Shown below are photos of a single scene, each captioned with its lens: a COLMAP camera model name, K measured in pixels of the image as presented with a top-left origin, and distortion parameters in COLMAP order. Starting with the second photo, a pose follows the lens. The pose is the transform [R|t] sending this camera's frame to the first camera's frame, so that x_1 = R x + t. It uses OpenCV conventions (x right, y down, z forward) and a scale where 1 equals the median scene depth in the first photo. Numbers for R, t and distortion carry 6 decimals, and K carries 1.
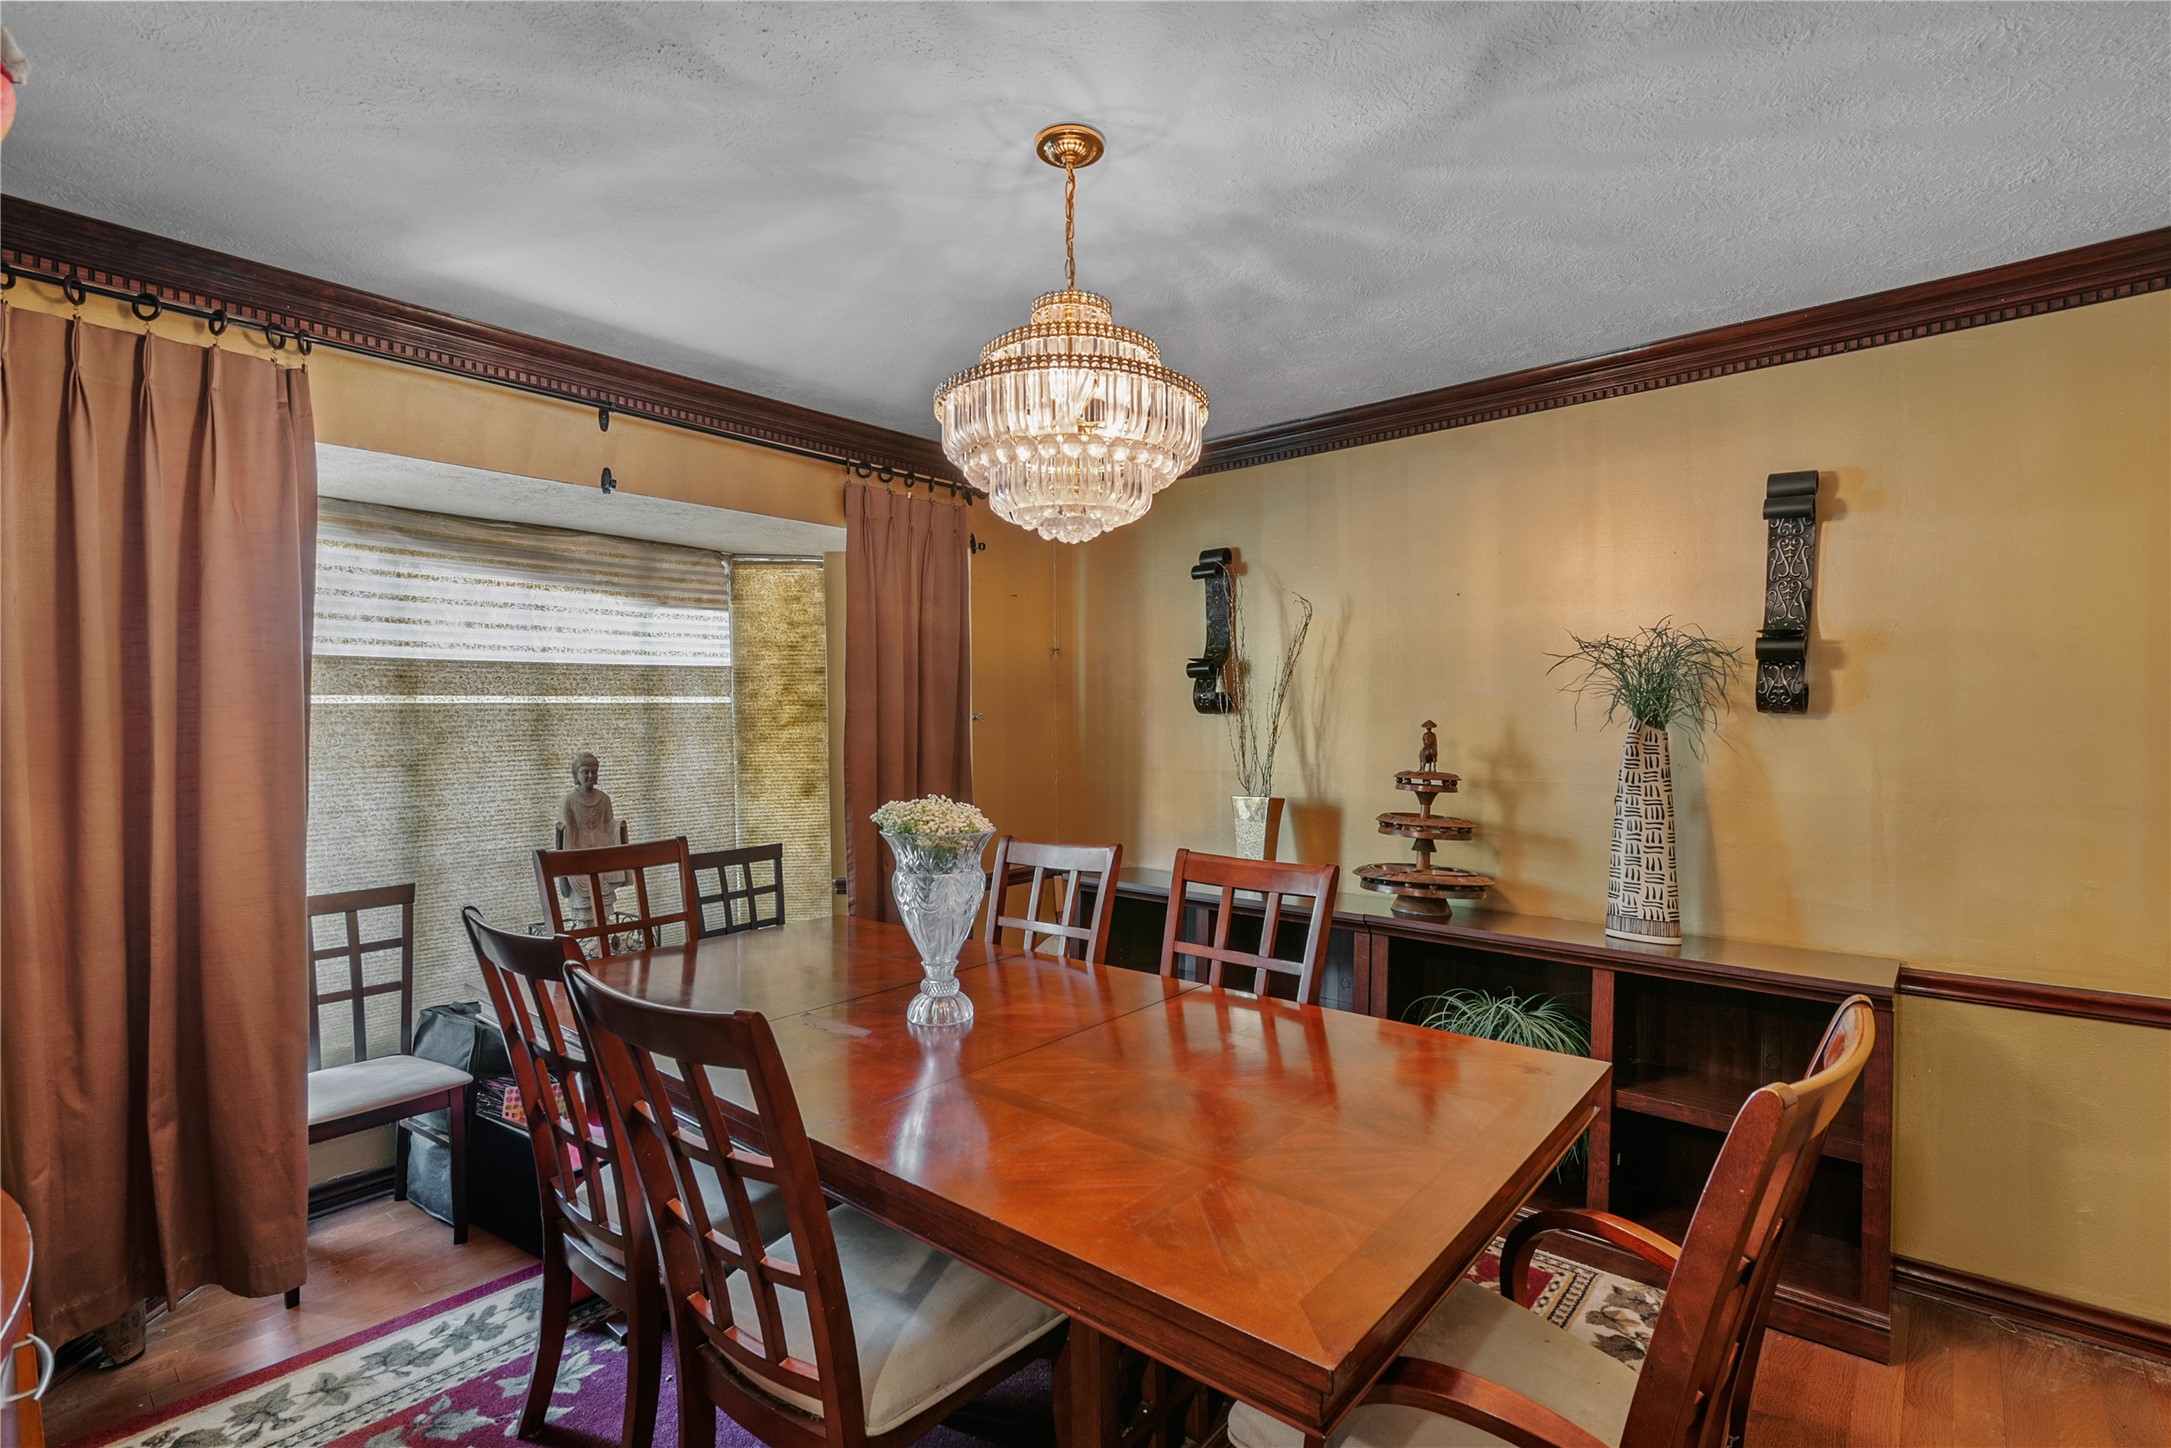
lens RADIAL K [[1000.0, 0, 1084.8], [0, 1000.0, 729.1], [0, 0, 1]] dist [-0.005389, 0.001287]
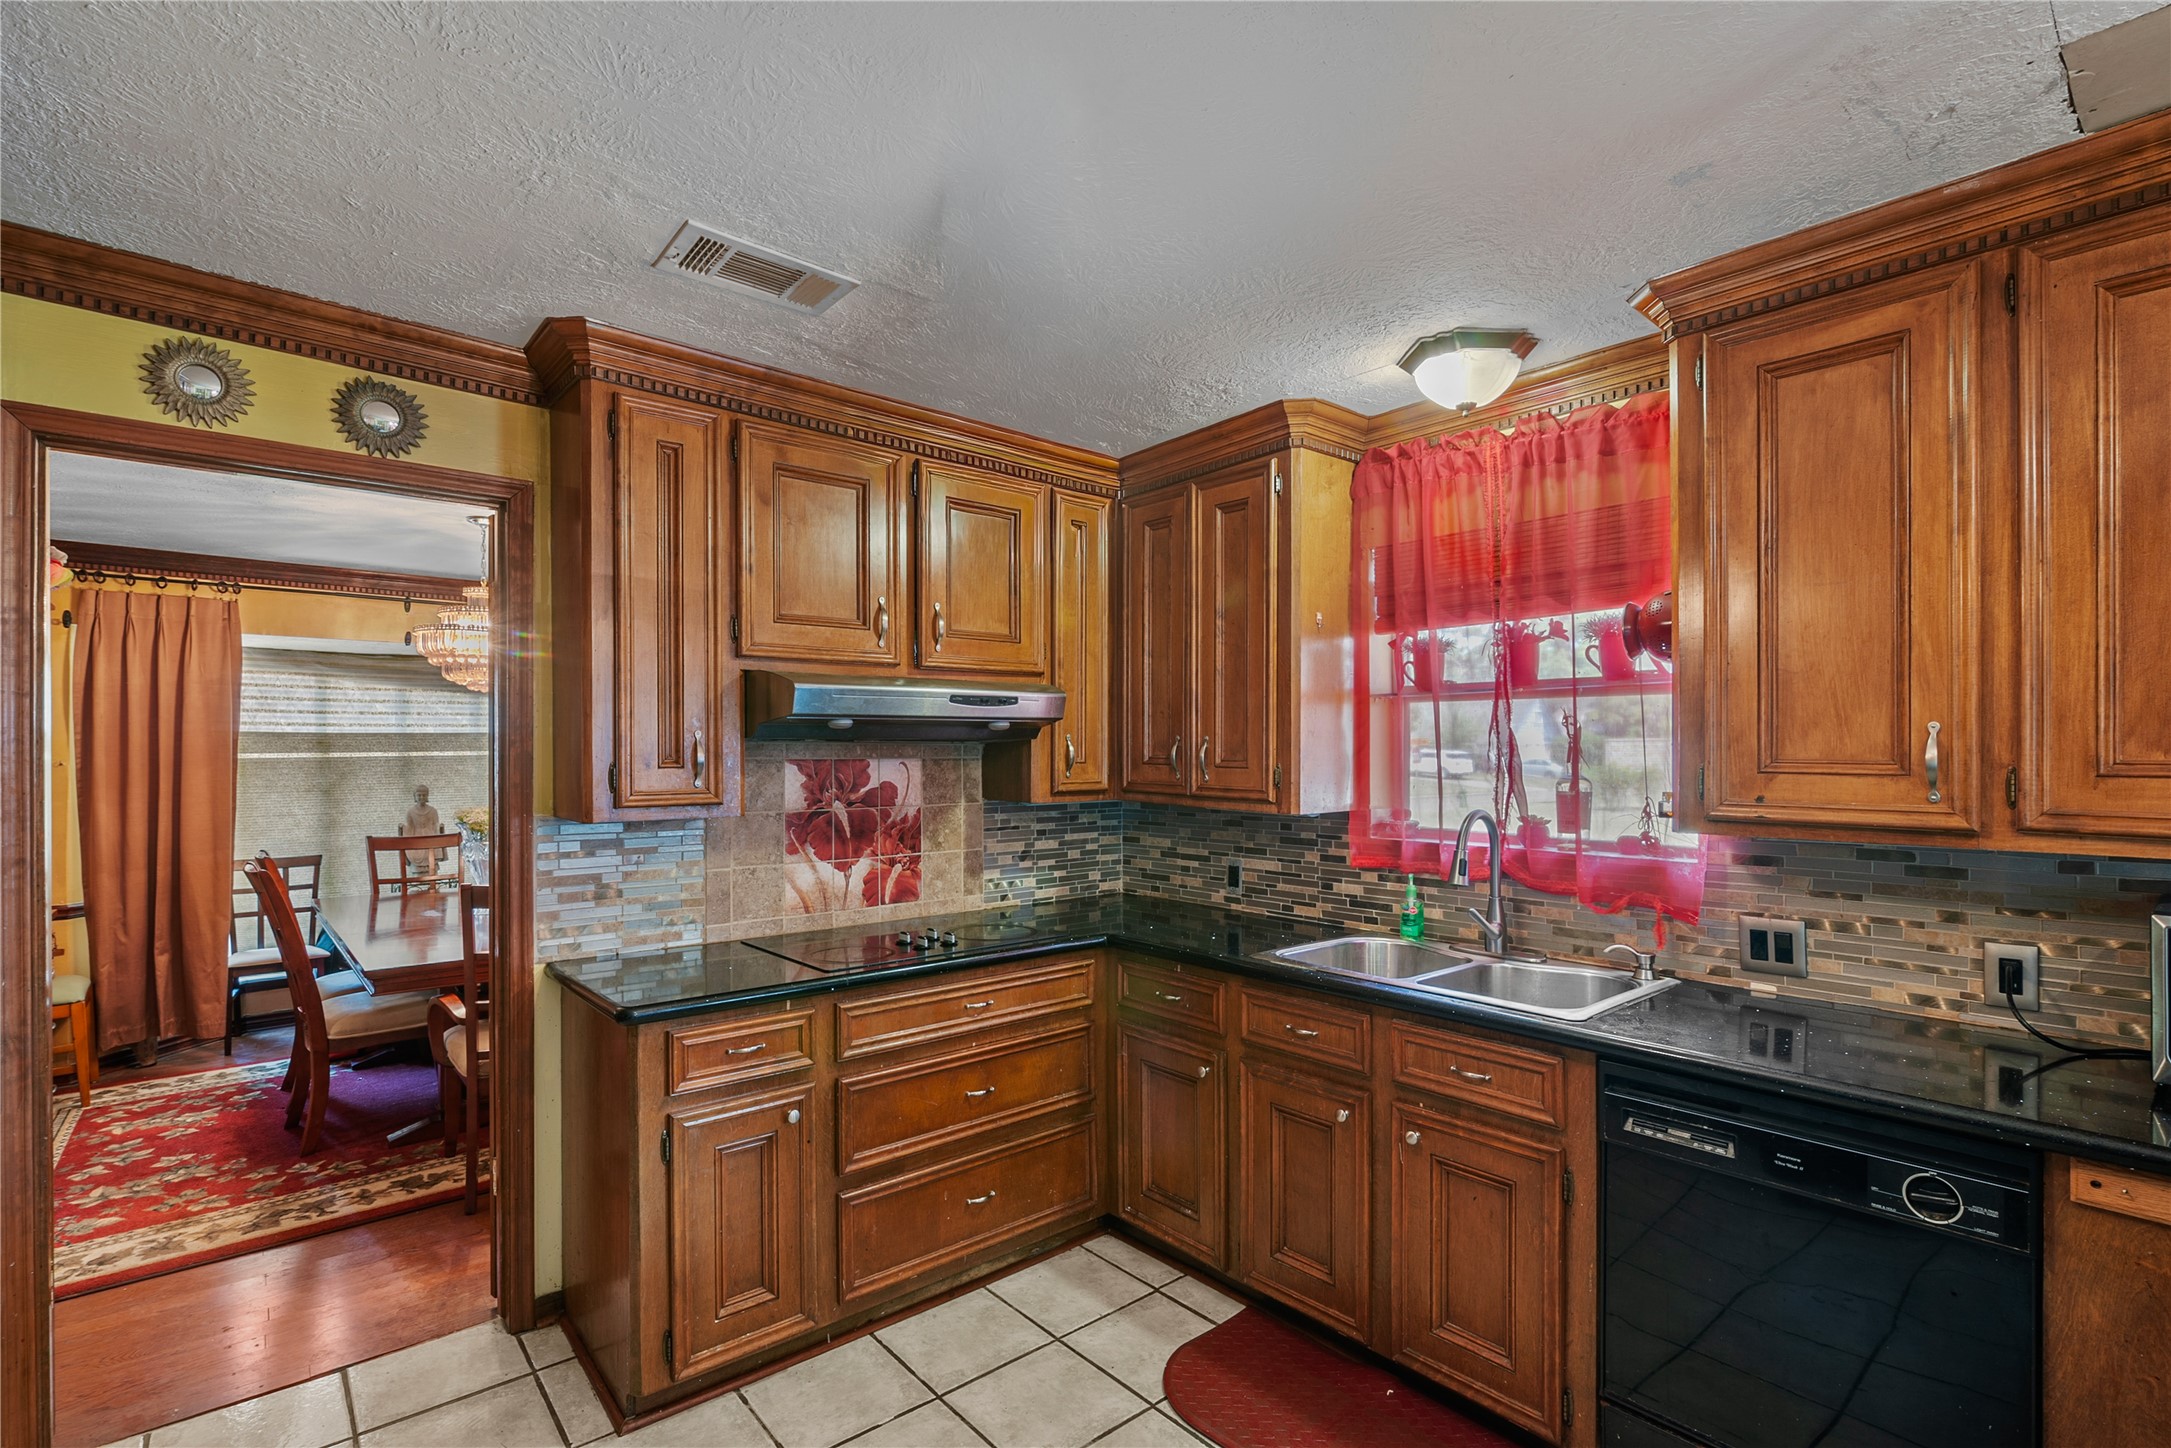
lens RADIAL K [[1000.0, 0, 1092.1], [0, 1000.0, 740.3], [0, 0, 1]] dist [-0.005389, 0.001287]
pose [[0.989364, -0.004026, -0.145402, 0.972514], [0.000169, 0.999648, -0.026530, -0.007755], [0.145458, 0.026223, 0.989017, -0.602215]]
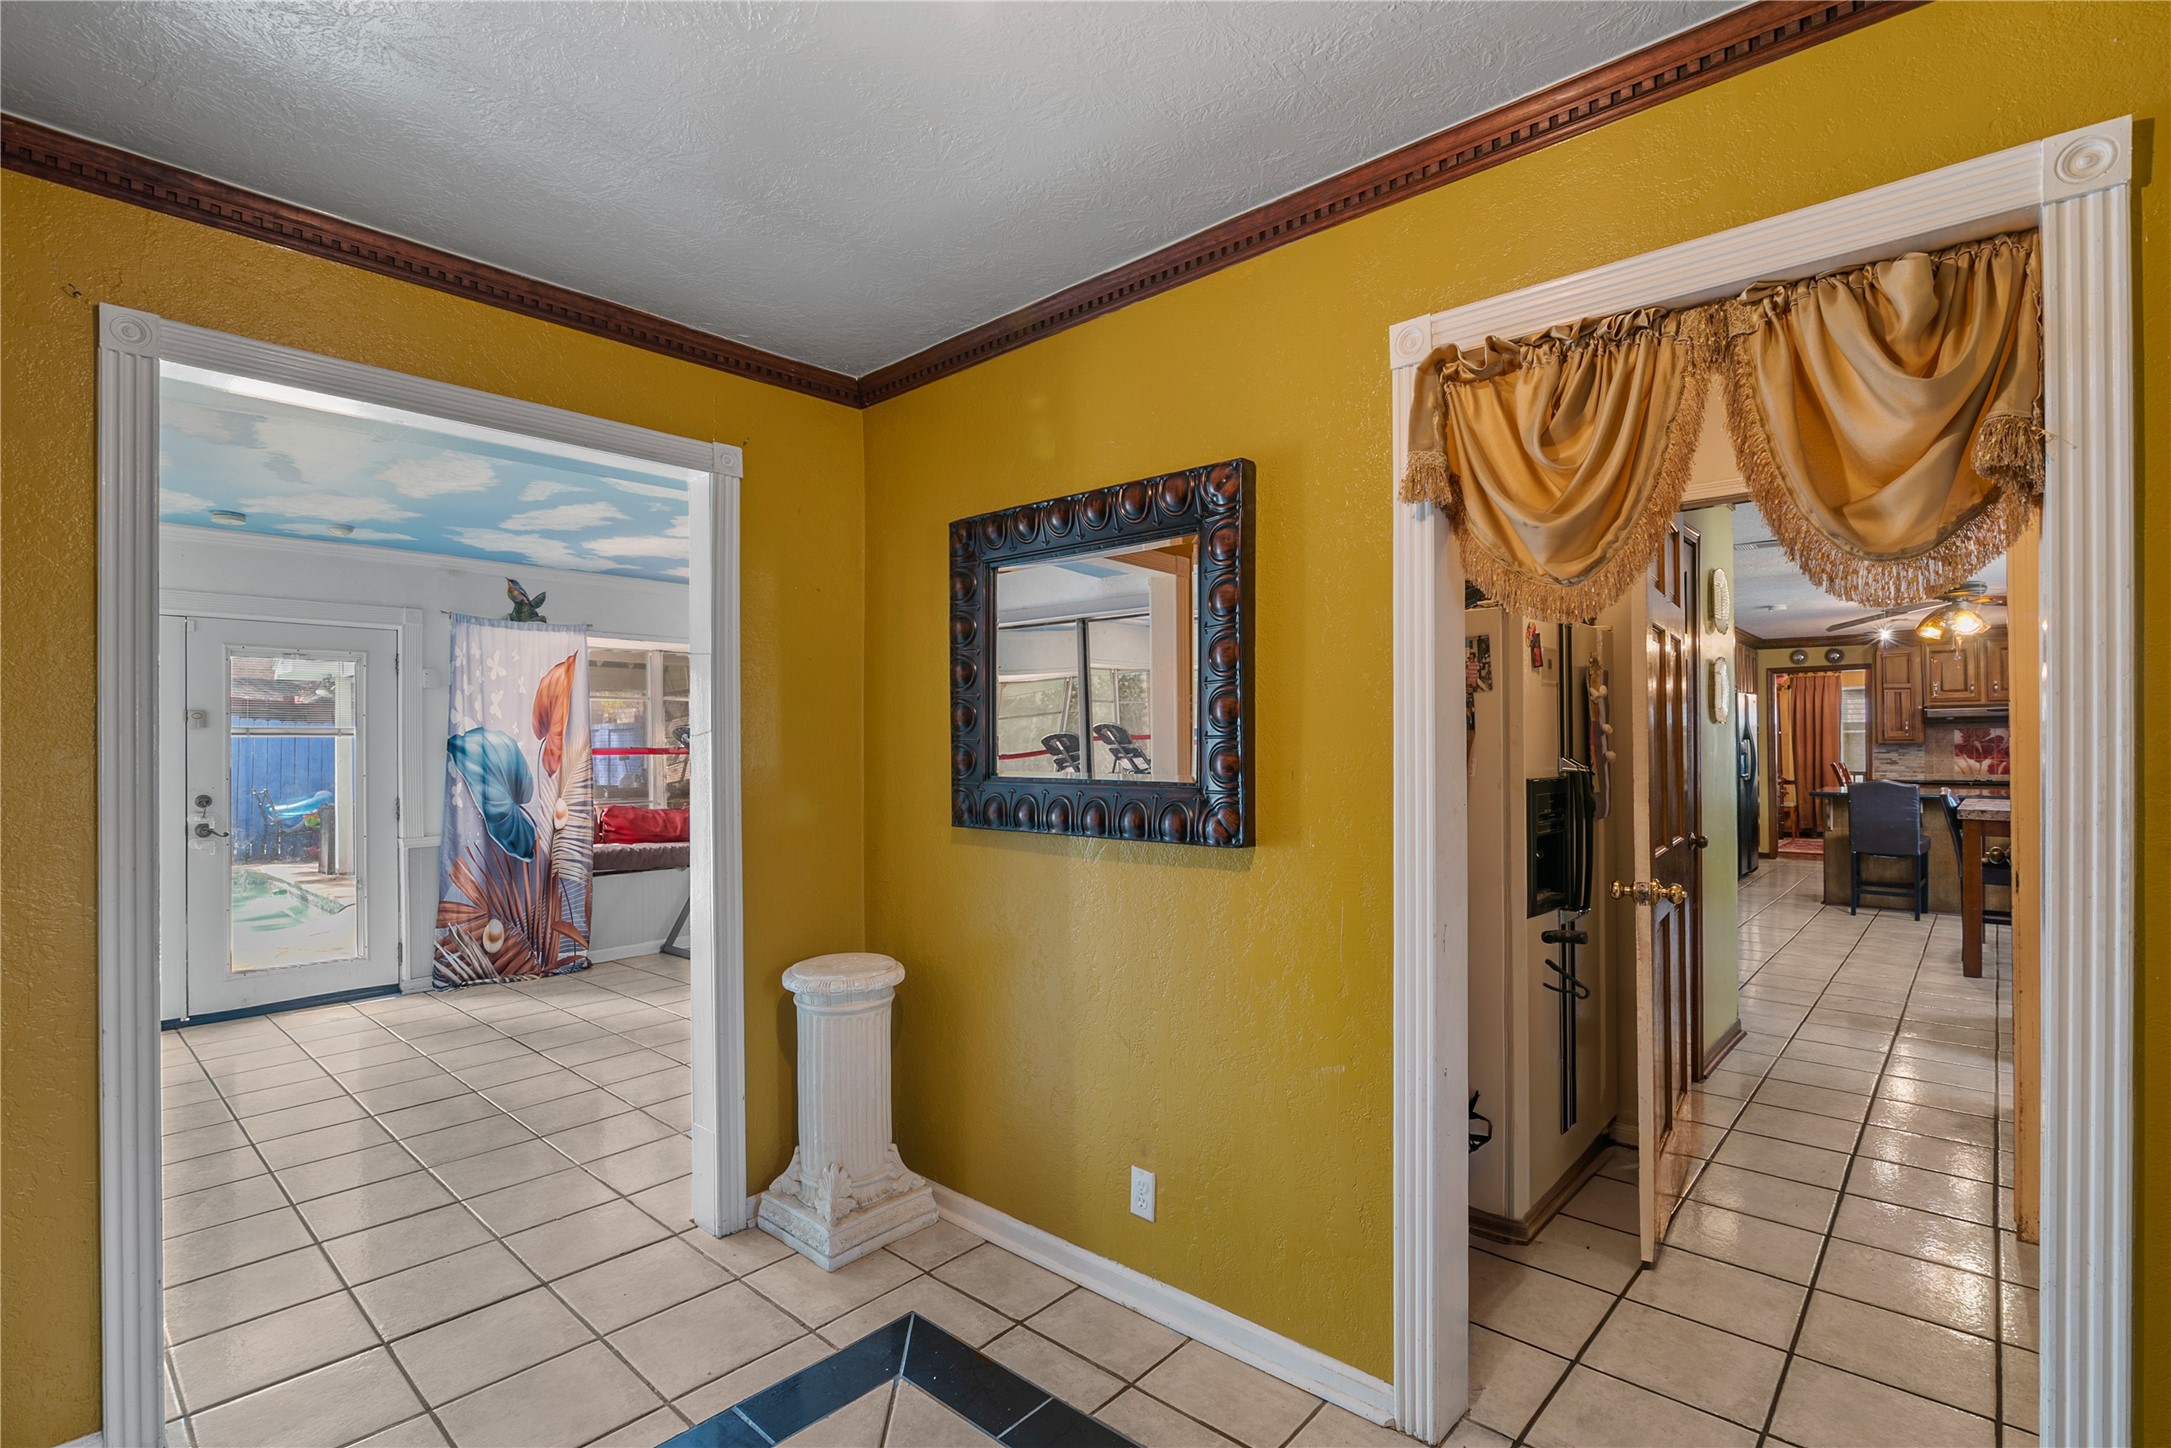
lens RADIAL K [[1000.0, 0, 1093.4], [0, 1000.0, 734.1], [0, 0, 1]] dist [-0.005389, 0.001287]
pose [[-0.012053, -0.009405, -0.999883, 3.752518], [-0.009408, 0.999913, -0.009292, 0.057560], [0.999883, 0.009295, -0.012141, -2.420737]]
